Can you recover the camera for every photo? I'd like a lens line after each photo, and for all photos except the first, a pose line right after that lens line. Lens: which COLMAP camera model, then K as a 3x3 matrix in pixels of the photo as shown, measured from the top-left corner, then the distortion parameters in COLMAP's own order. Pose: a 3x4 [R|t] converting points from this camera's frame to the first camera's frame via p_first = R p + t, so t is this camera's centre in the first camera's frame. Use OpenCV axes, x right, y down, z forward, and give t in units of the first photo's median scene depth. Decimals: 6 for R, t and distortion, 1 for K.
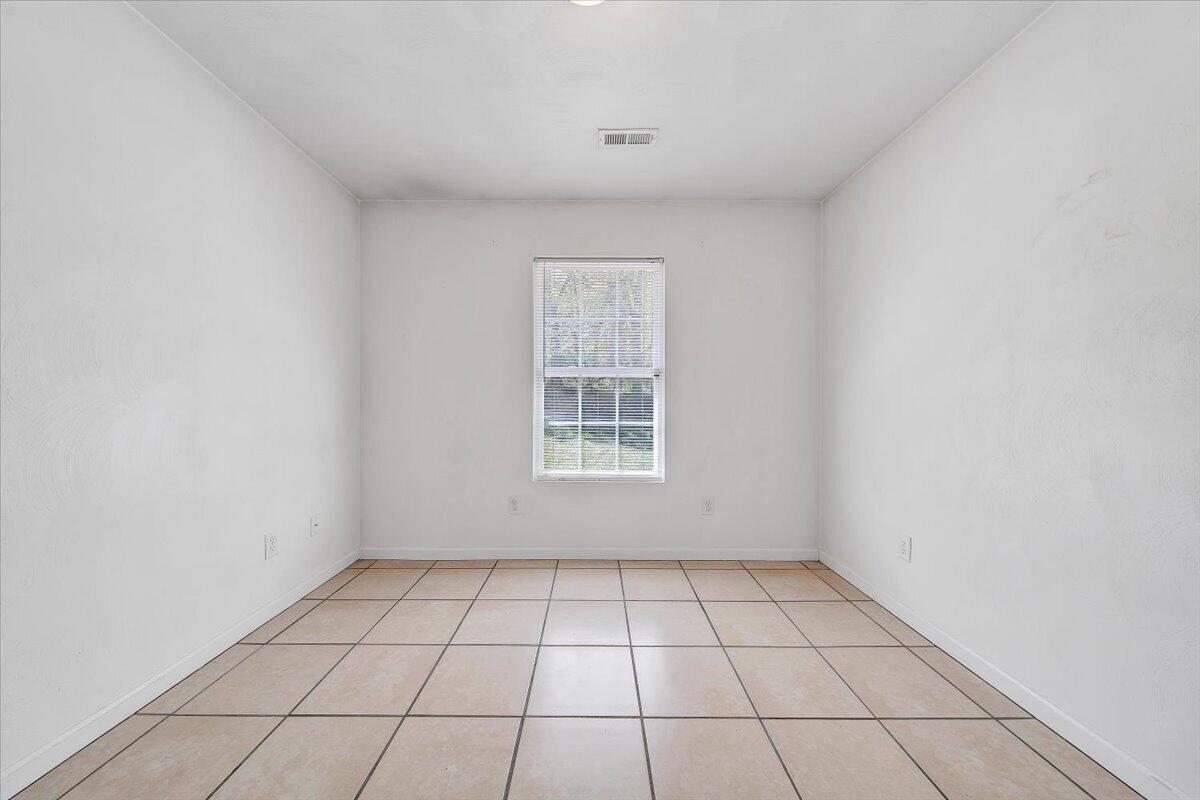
lens RADIAL K [[418.1, 0, 594.7], [0, 418.1, 402.5], [0, 0, 1]] dist [0.001738, -0.000415]
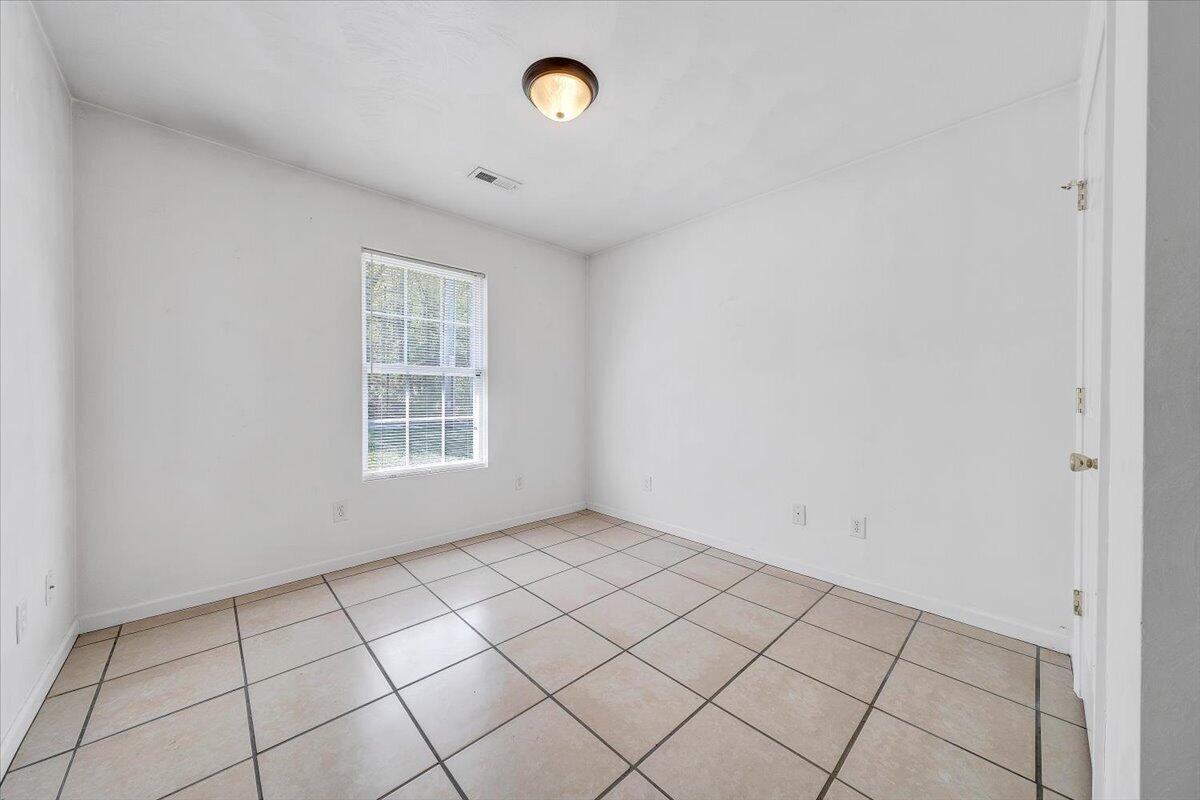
lens RADIAL K [[418.1, 0, 602.0], [0, 418.1, 403.3], [0, 0, 1]] dist [0.001738, -0.000415]
pose [[0.724850, -0.014043, 0.688764, -0.408364], [0.006065, 0.999884, 0.014004, -0.001674], [-0.688880, -0.005973, 0.724851, -0.067865]]
